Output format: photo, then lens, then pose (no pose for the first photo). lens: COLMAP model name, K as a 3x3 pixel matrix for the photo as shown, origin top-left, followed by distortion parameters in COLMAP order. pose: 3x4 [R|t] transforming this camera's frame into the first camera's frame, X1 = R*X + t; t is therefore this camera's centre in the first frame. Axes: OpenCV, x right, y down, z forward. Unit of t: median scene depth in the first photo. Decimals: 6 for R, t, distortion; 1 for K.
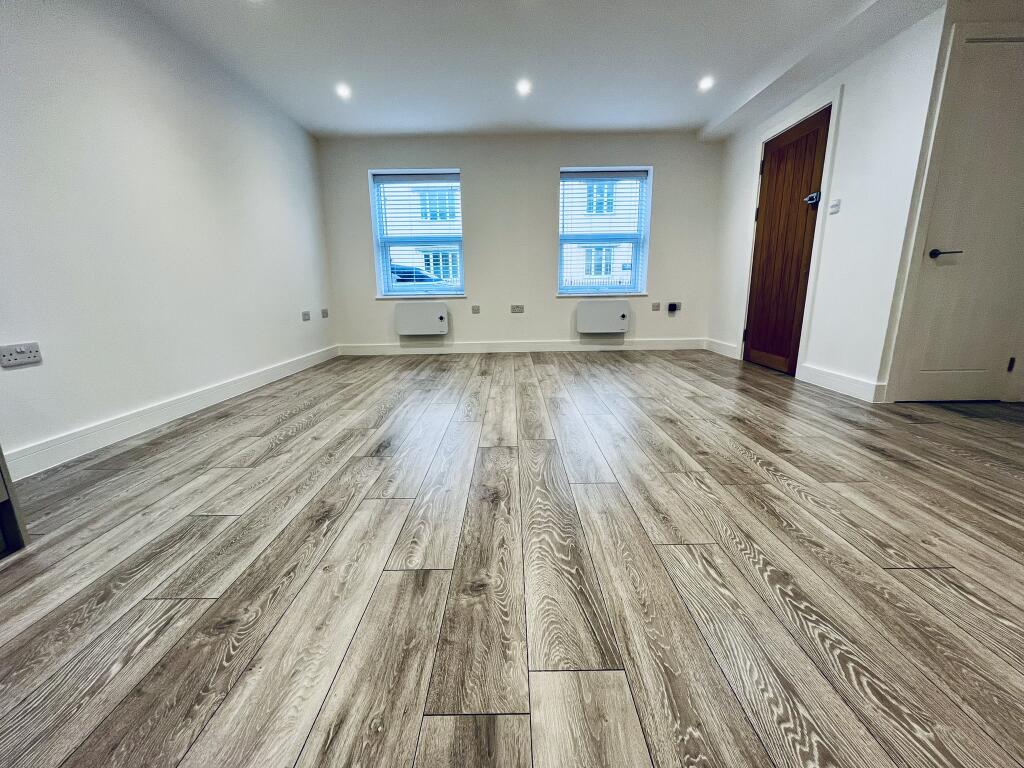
lens RADIAL K [[414.7, 0, 511.7], [0, 414.7, 381.8], [0, 0, 1]] dist [-0.001875, -0.000111]
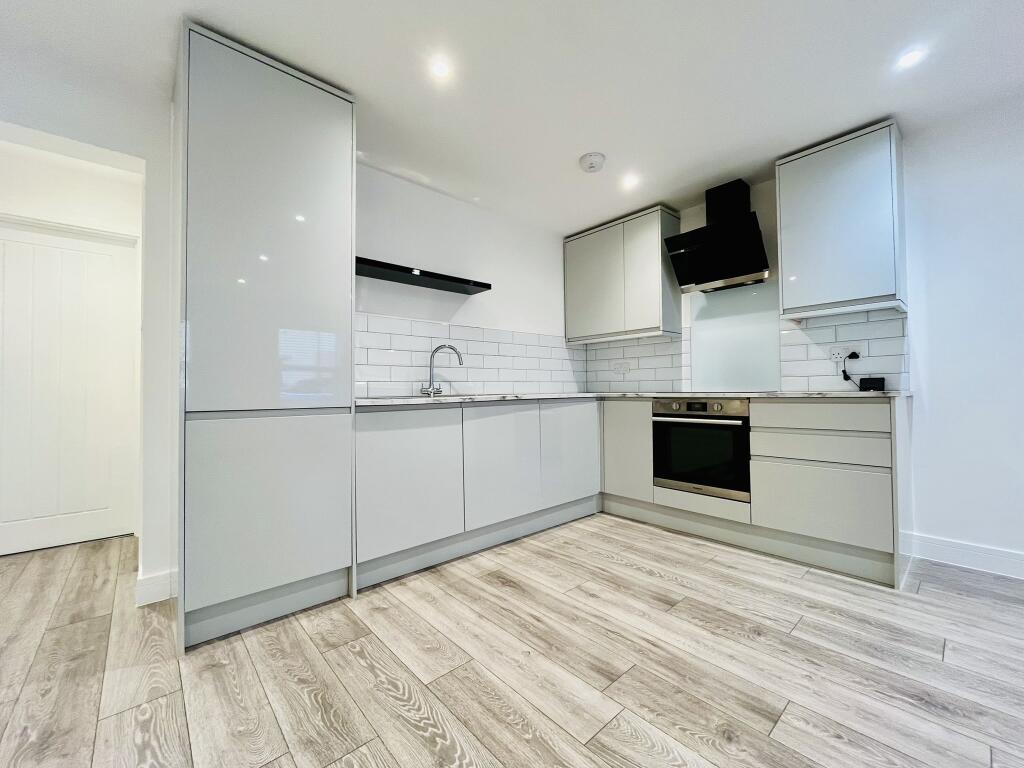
lens RADIAL K [[414.7, 0, 511.5], [0, 414.7, 382.1], [0, 0, 1]] dist [-0.001875, -0.000111]
pose [[-0.745540, 0.011634, -0.666359, 1.045034], [-0.124279, 0.979883, 0.156155, -0.488002], [0.654771, 0.199234, -0.729096, 1.262250]]
